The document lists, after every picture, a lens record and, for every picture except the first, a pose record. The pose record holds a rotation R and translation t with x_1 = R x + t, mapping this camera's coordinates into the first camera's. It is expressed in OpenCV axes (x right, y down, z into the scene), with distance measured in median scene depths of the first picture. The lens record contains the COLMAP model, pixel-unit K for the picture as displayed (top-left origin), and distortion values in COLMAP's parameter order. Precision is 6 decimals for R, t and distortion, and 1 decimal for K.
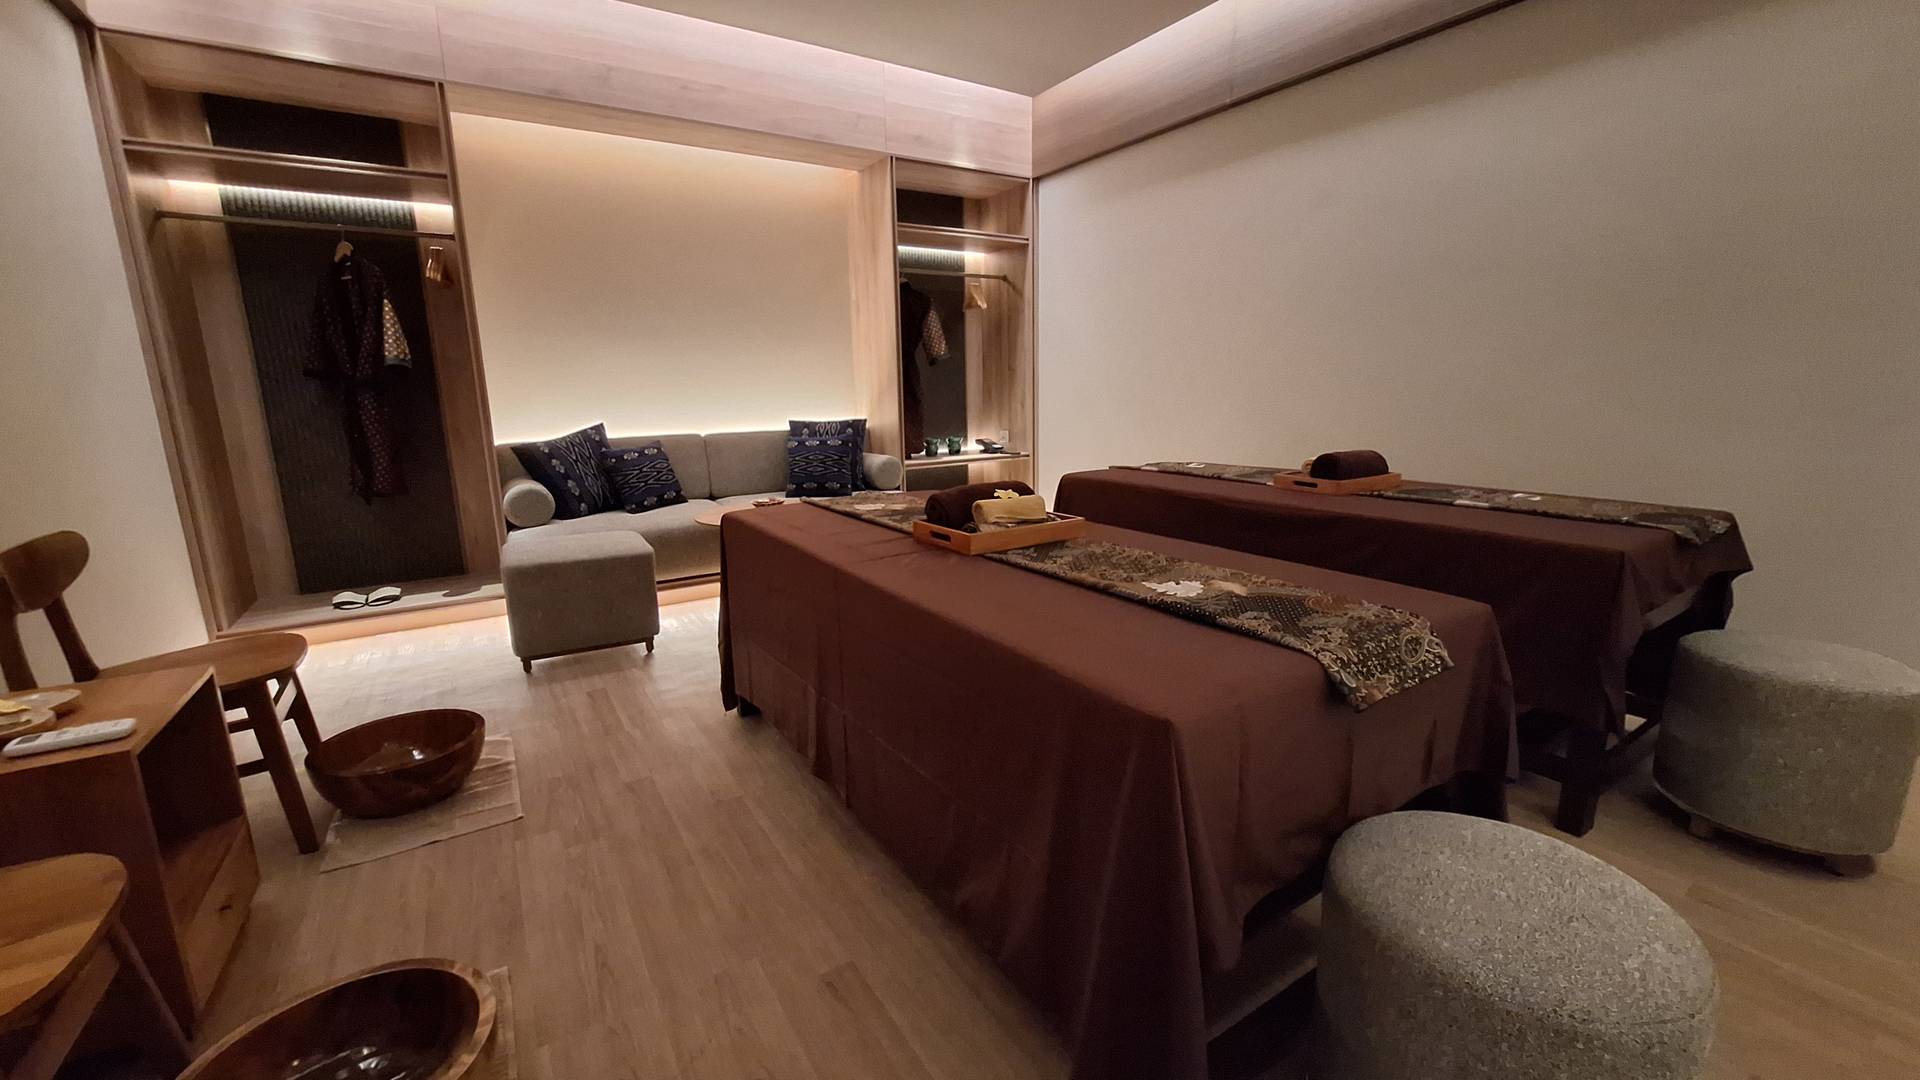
lens RADIAL K [[749.9, 0, 953.2], [0, 749.9, 539.3], [0, 0, 1]] dist [0.001872, 0.000044]
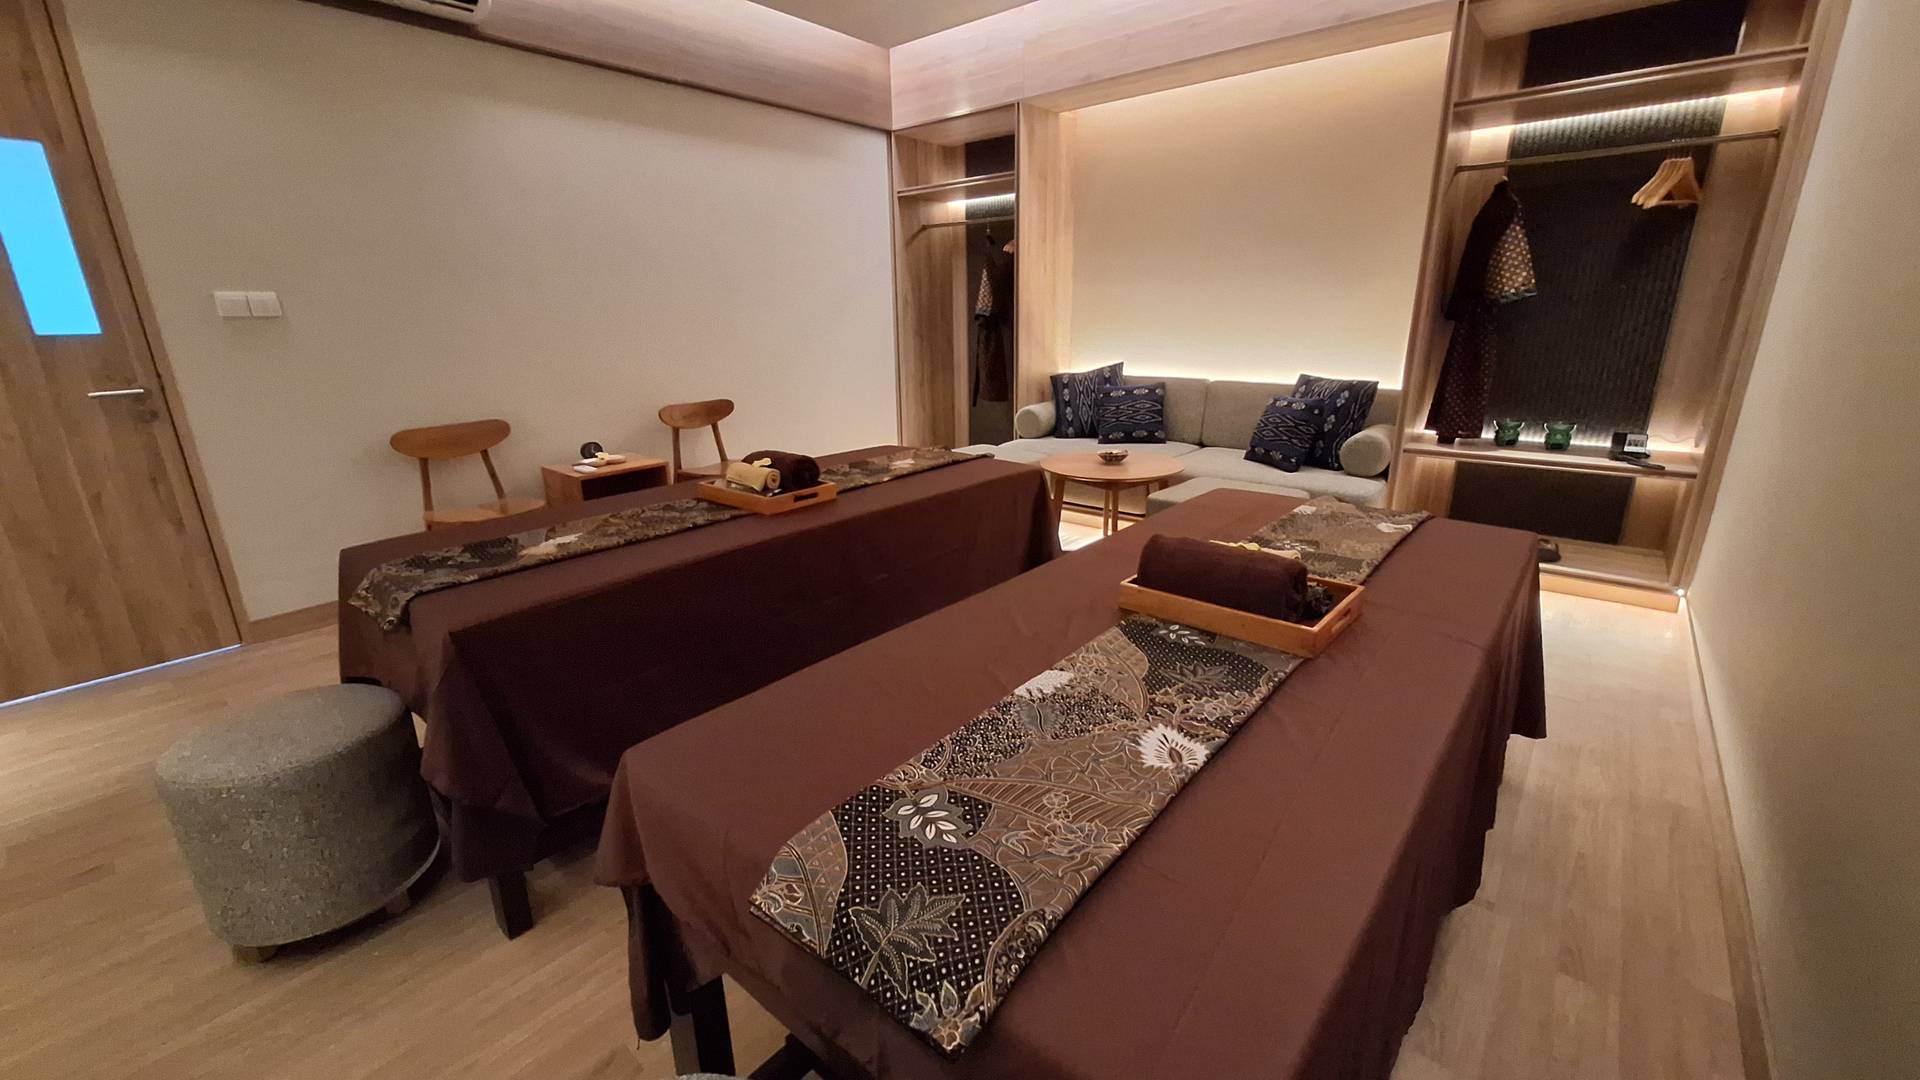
lens RADIAL K [[750.5, 0, 961.7], [0, 750.5, 534.7], [0, 0, 1]] dist [-0.001967, -0.000347]
pose [[0.292112, 0.285836, -0.912671, 0.799683], [-0.184242, 0.953237, 0.239572, -0.182995], [0.938470, 0.098170, 0.331115, 0.574556]]
